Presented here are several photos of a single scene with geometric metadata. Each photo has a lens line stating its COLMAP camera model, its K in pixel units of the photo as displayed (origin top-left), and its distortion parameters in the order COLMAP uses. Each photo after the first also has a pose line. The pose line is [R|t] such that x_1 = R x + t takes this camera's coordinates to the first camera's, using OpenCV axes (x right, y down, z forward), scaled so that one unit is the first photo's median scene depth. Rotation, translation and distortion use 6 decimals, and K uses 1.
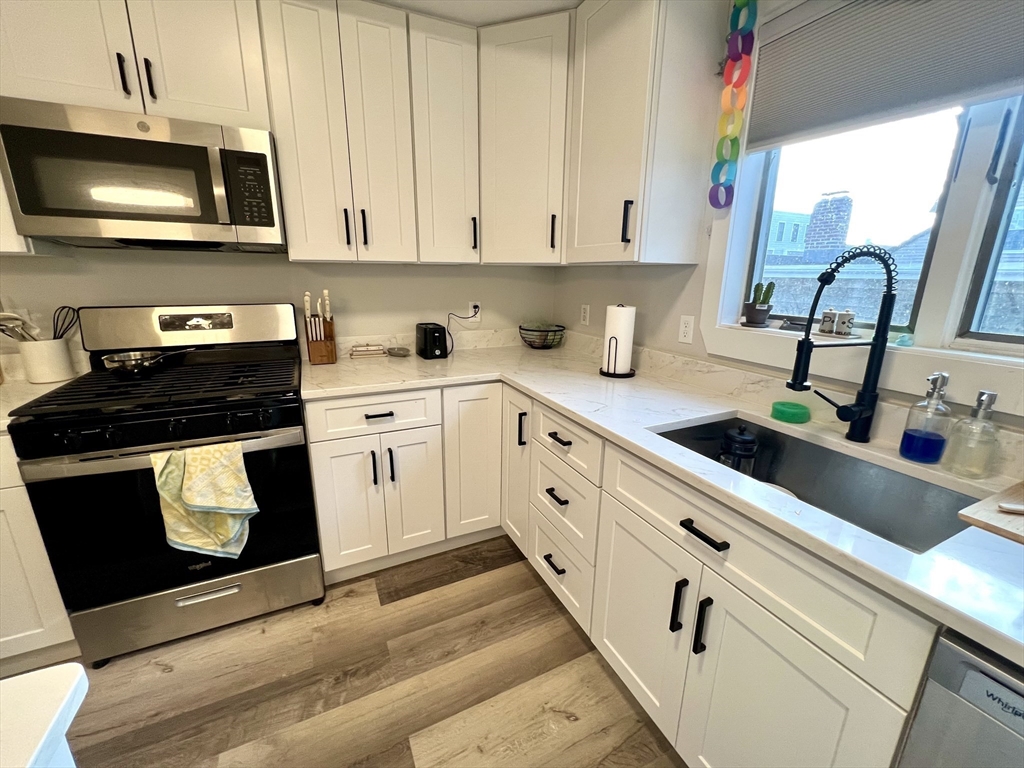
lens RADIAL K [[420.4, 0, 512.1], [0, 420.4, 383.1], [0, 0, 1]] dist [0.001072, 0.000027]
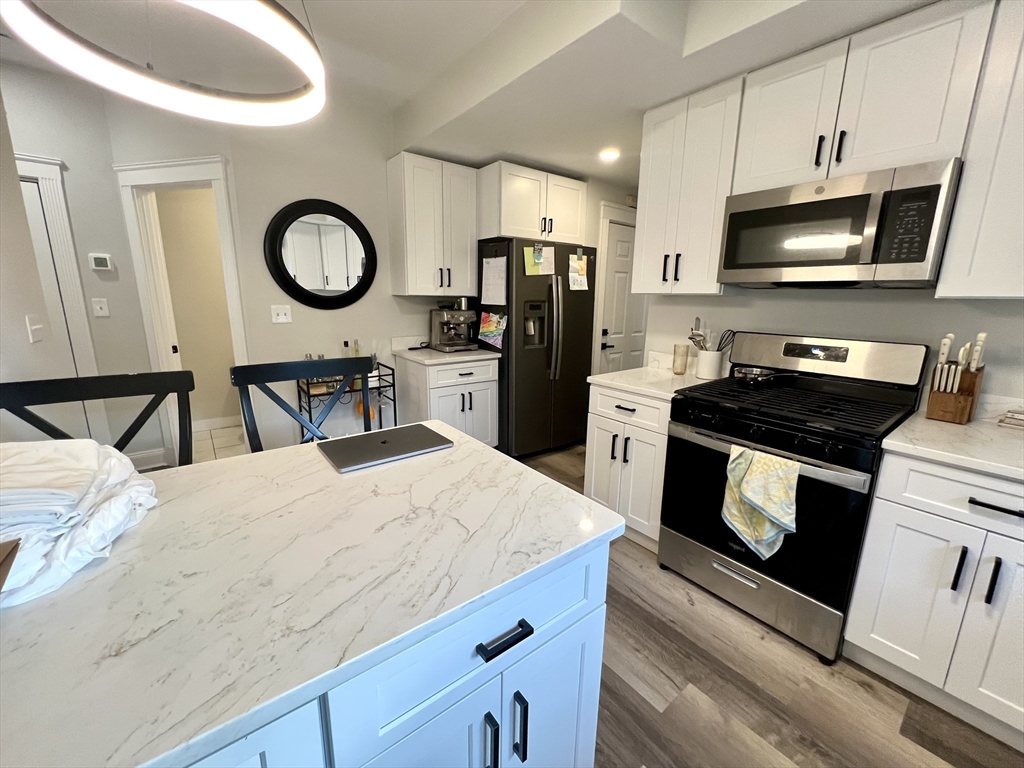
lens RADIAL K [[410.8, 0, 512.0], [0, 410.8, 384.0], [0, 0, 1]] dist [0.002266, 0.000218]
pose [[0.221453, 0.197913, -0.954876, 0.150398], [-0.260557, 0.955597, 0.137634, -0.007431], [0.939717, 0.218321, 0.263188, -0.019969]]
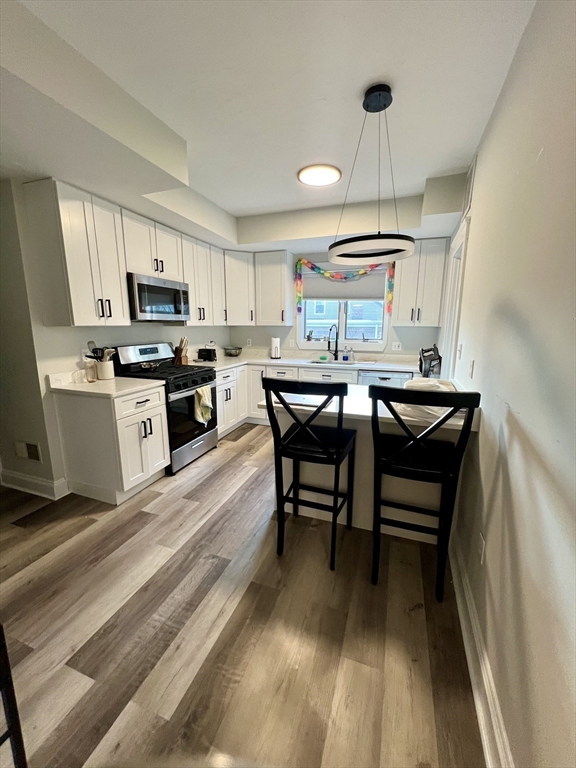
lens RADIAL K [[308.1, 0, 288.0], [0, 308.1, 384.0], [0, 0, 1]] dist [0.002266, 0.000218]
pose [[0.708145, -0.141082, 0.691829, -1.684031], [0.183830, 0.982881, 0.012271, 0.199683], [-0.681717, 0.118489, 0.721958, -0.963573]]
